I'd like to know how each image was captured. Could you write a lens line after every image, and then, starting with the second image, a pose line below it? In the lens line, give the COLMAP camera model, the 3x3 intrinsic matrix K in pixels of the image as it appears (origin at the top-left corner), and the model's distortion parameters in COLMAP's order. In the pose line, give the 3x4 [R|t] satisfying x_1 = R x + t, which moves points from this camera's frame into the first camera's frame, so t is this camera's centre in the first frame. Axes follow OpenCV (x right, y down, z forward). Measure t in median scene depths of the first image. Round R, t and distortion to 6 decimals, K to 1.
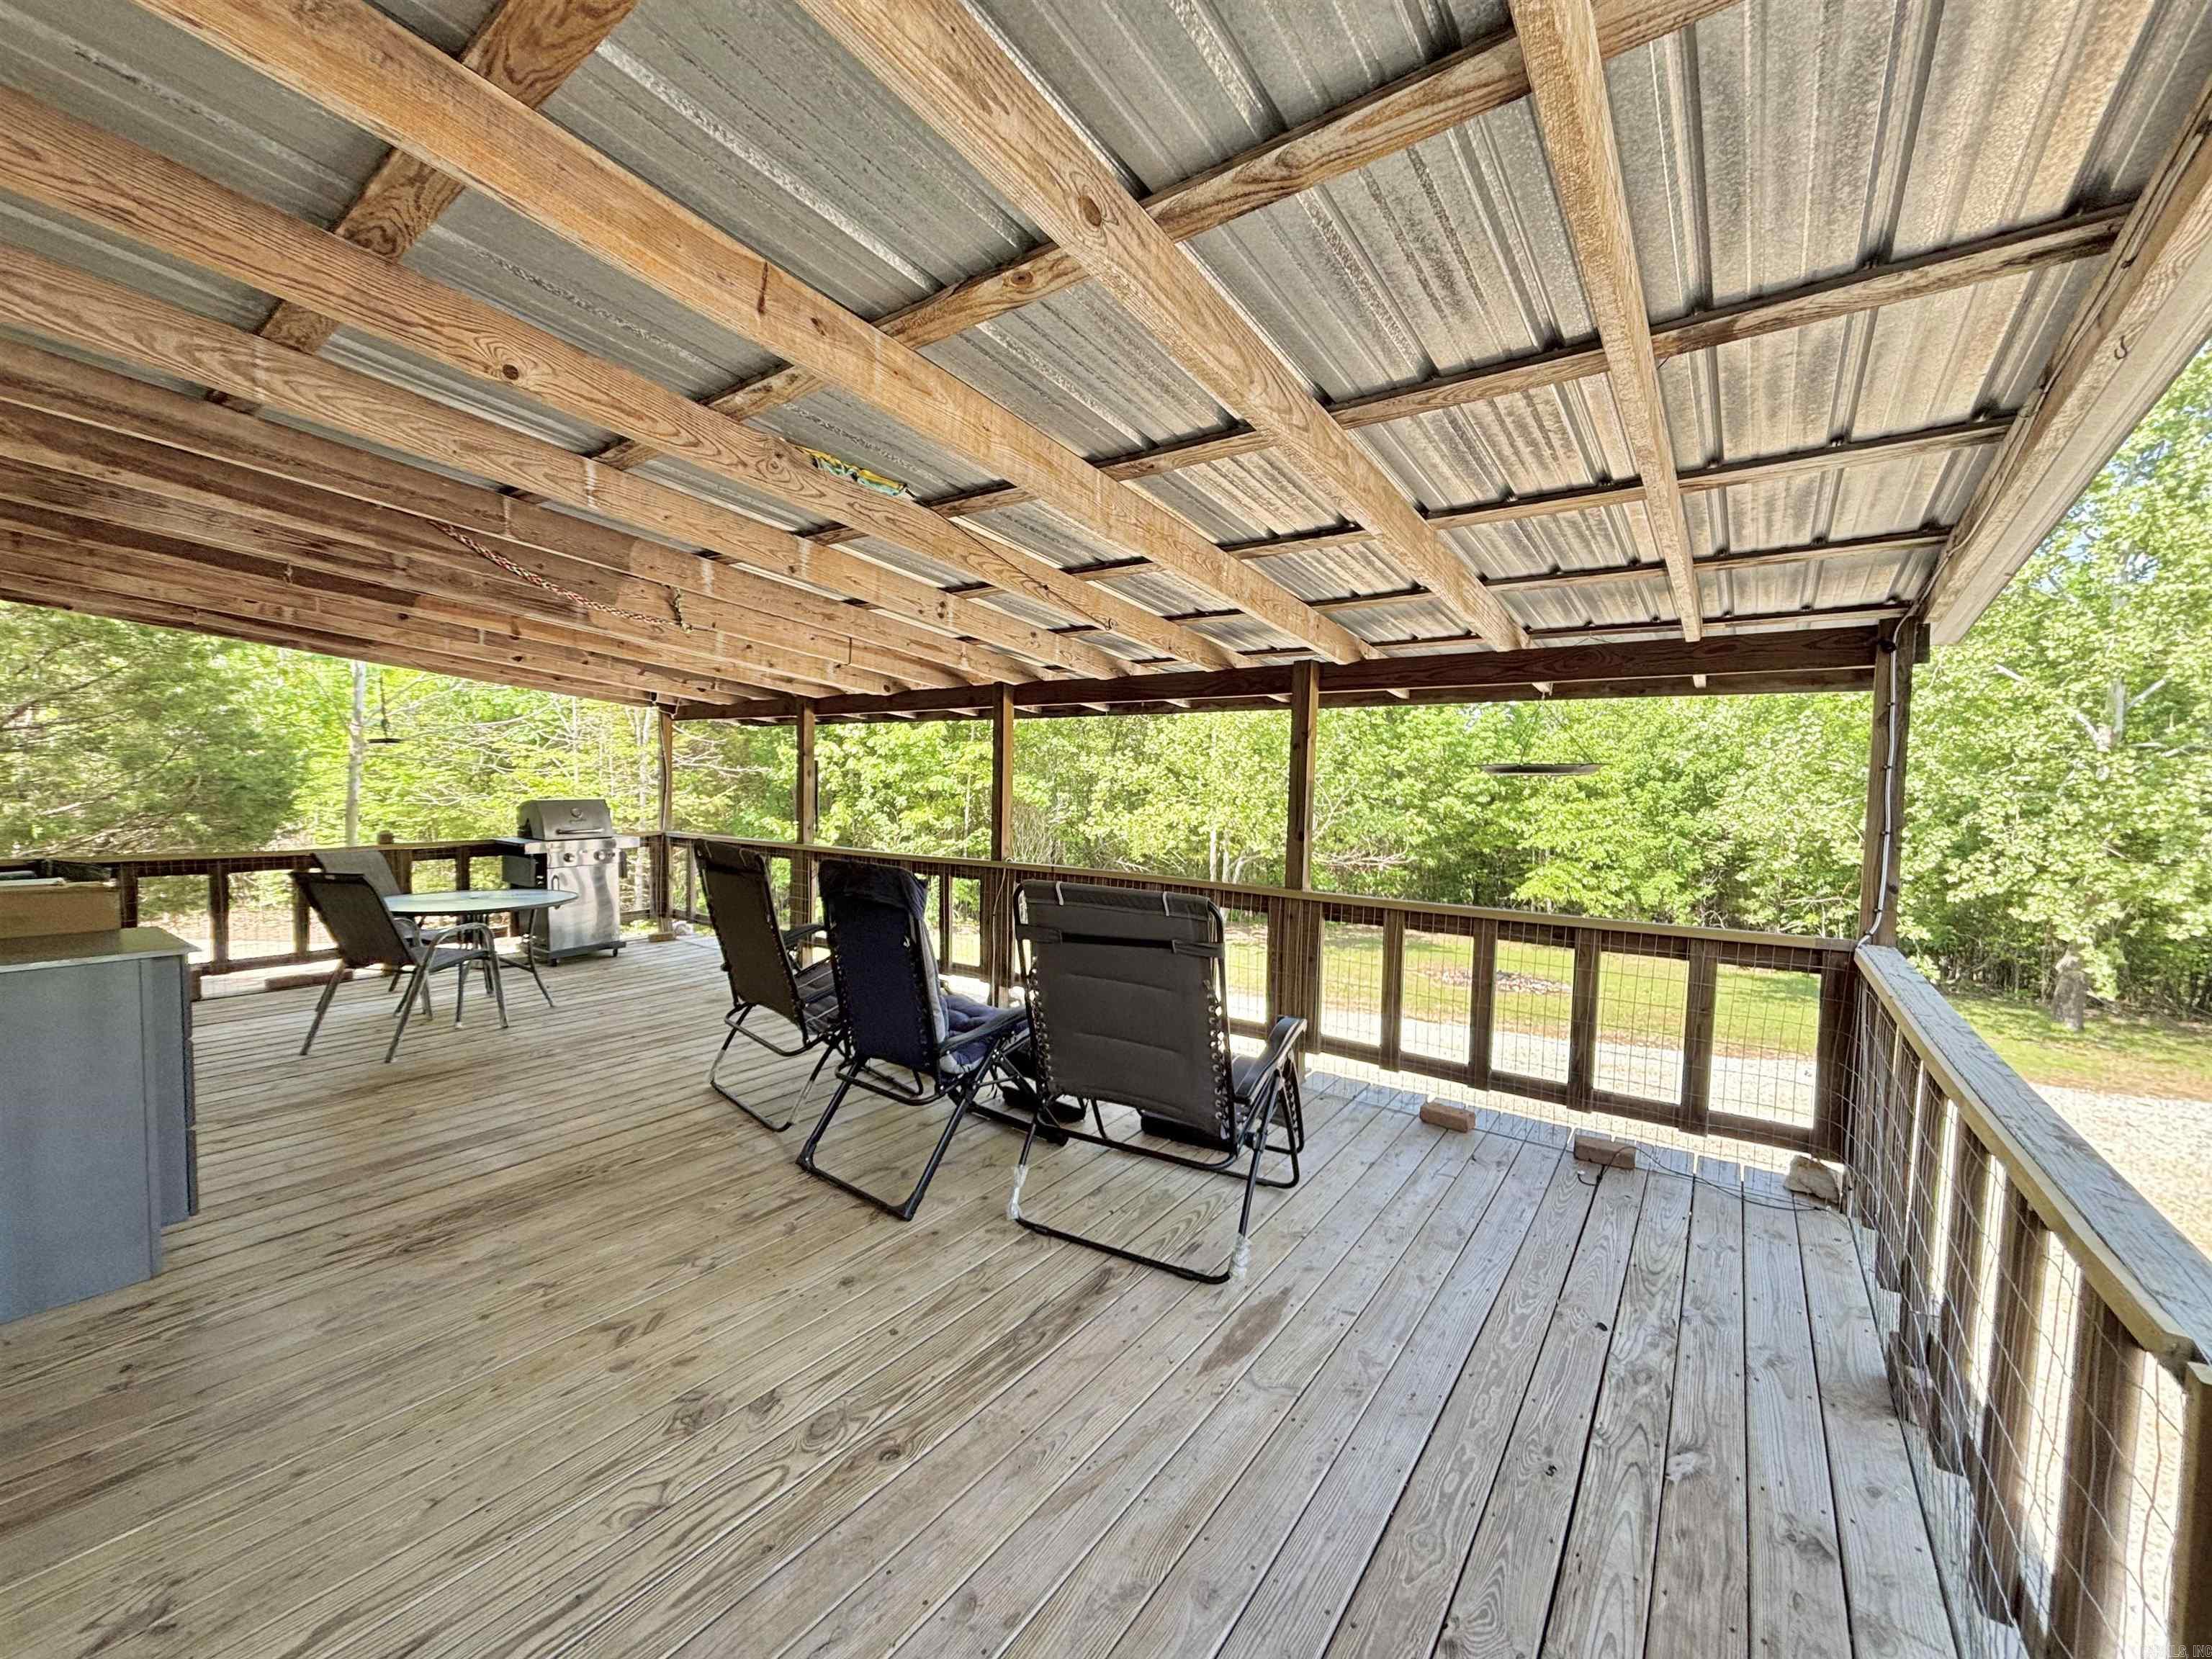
lens RADIAL K [[893.8, 0, 1102.8], [0, 893.8, 835.5], [0, 0, 1]] dist [0.004070, 0.000494]
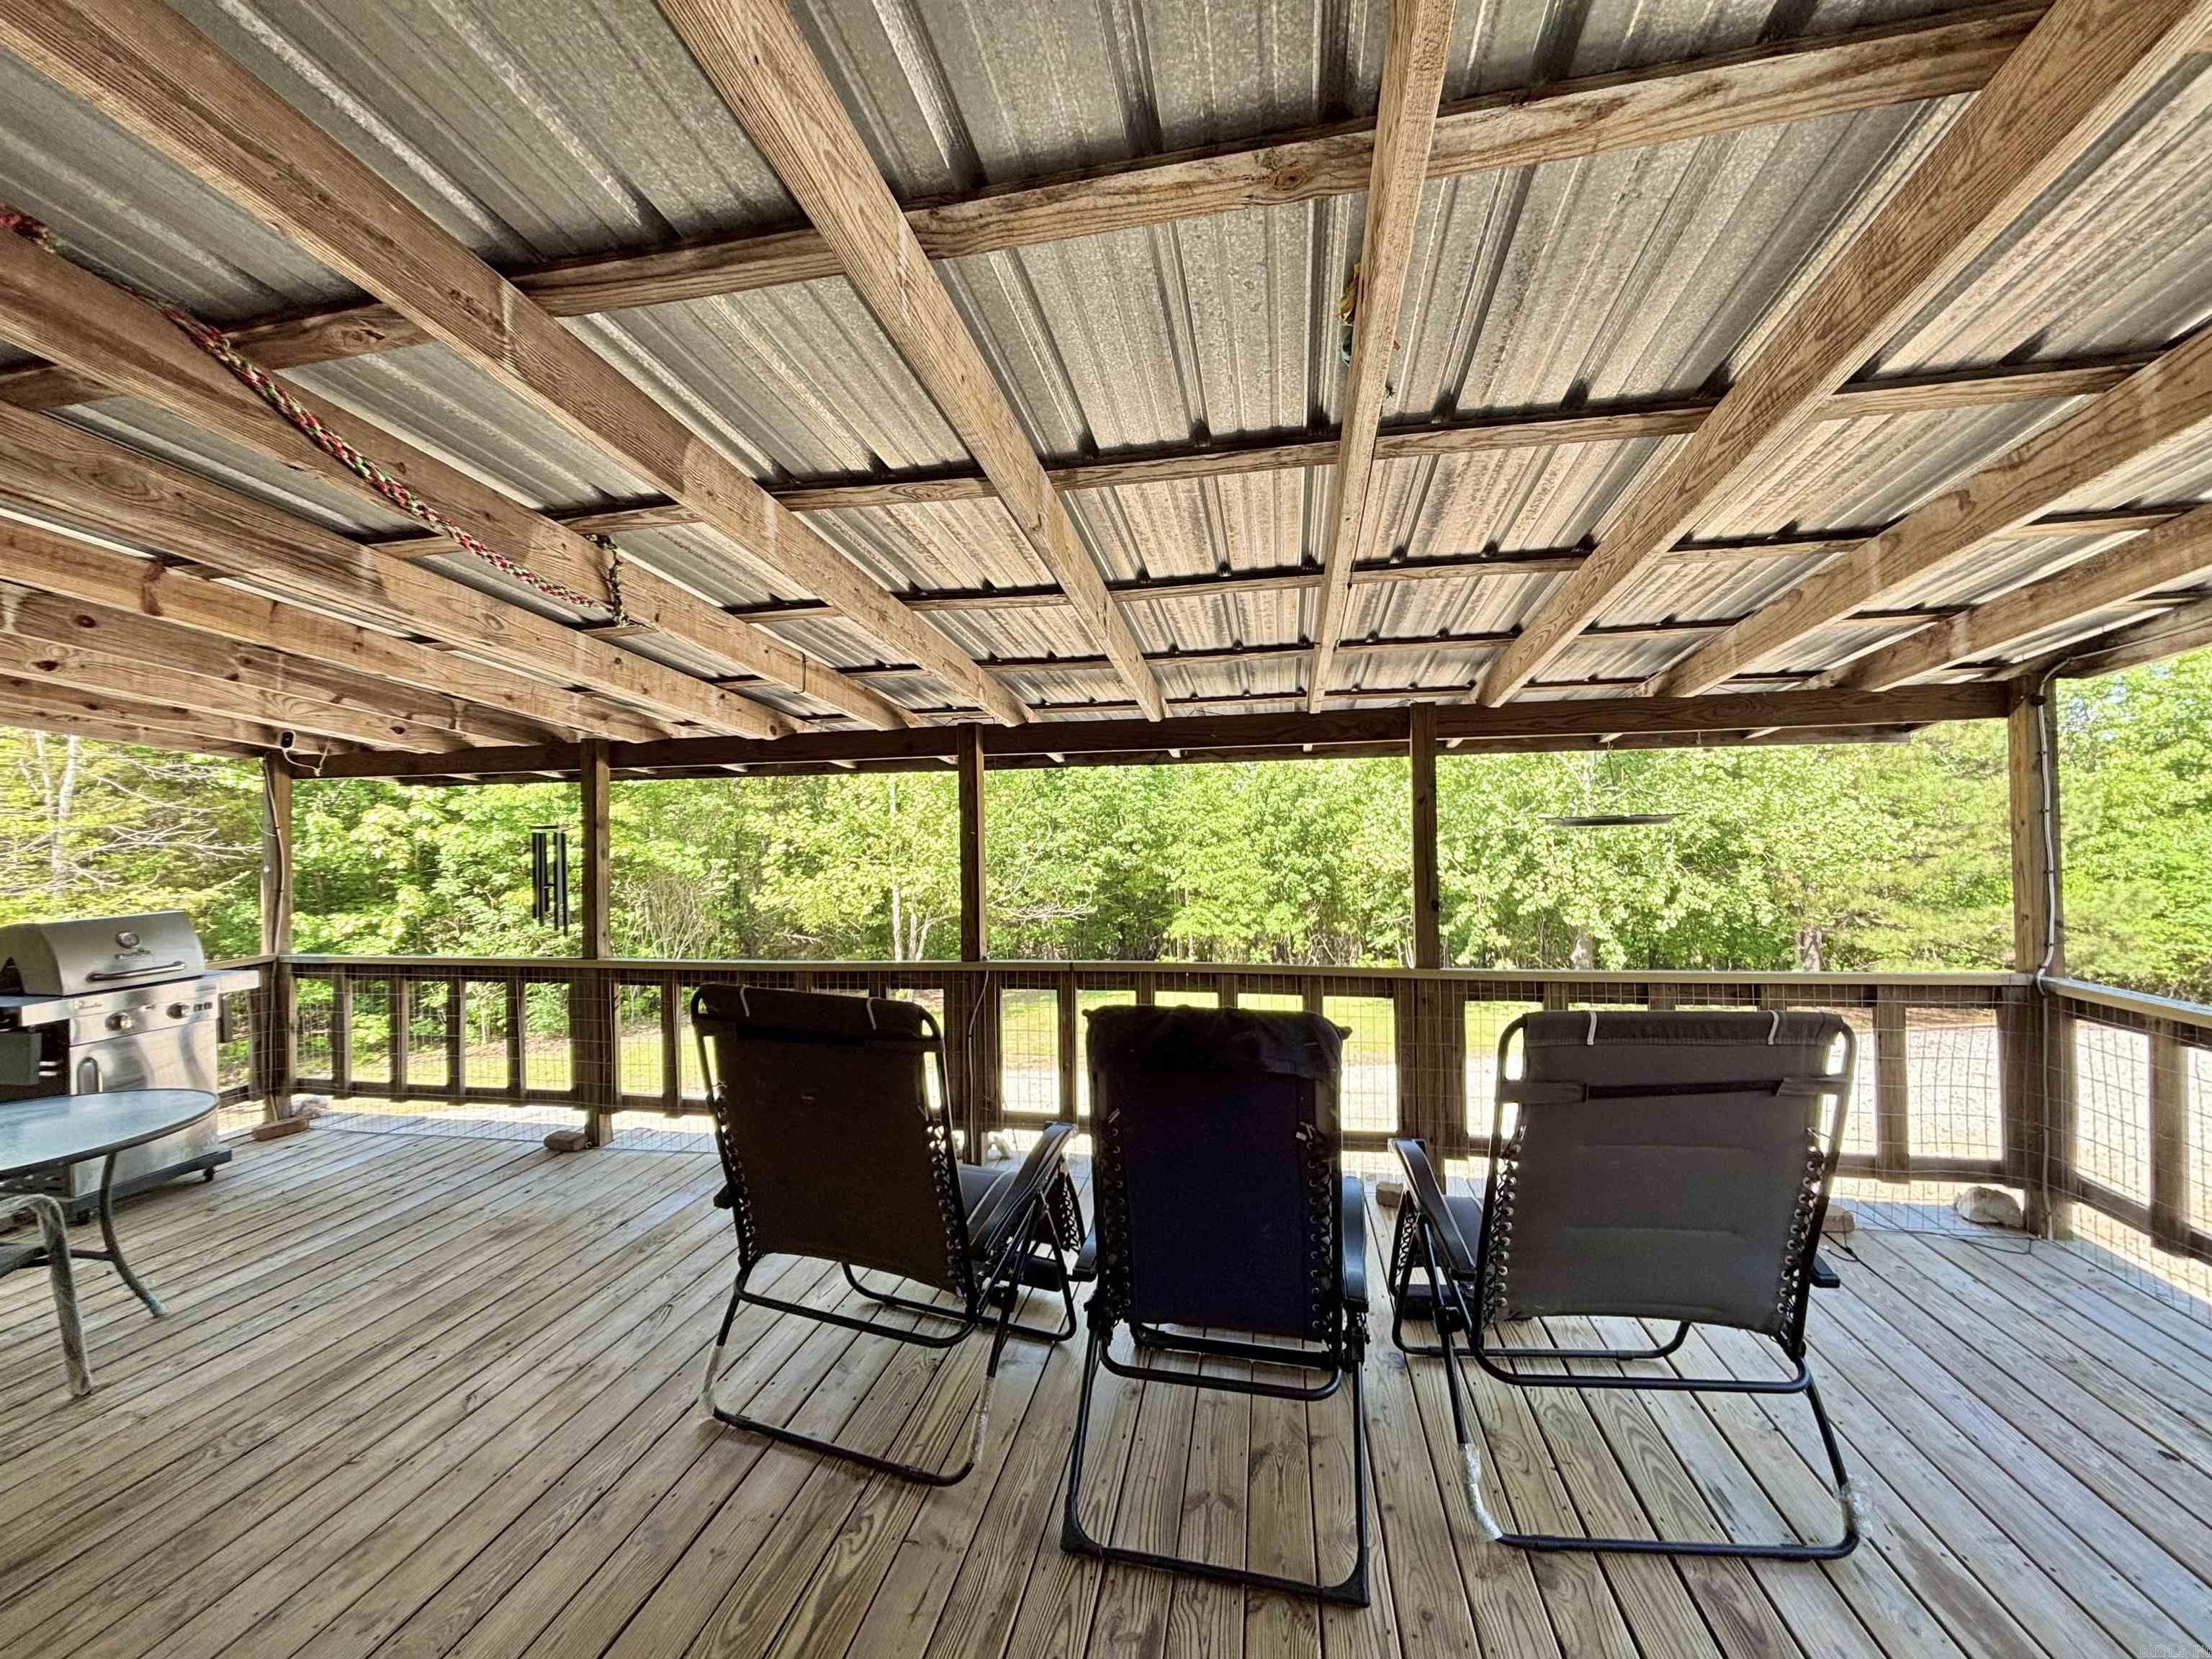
lens RADIAL K [[890.1, 0, 1106.0], [0, 890.1, 829.5], [0, 0, 1]] dist [0.007118, -0.000153]
pose [[0.904613, -0.031048, 0.425102, -0.079253], [0.059628, 0.996754, -0.054089, -0.008192], [-0.422043, 0.074278, 0.903528, 0.064357]]
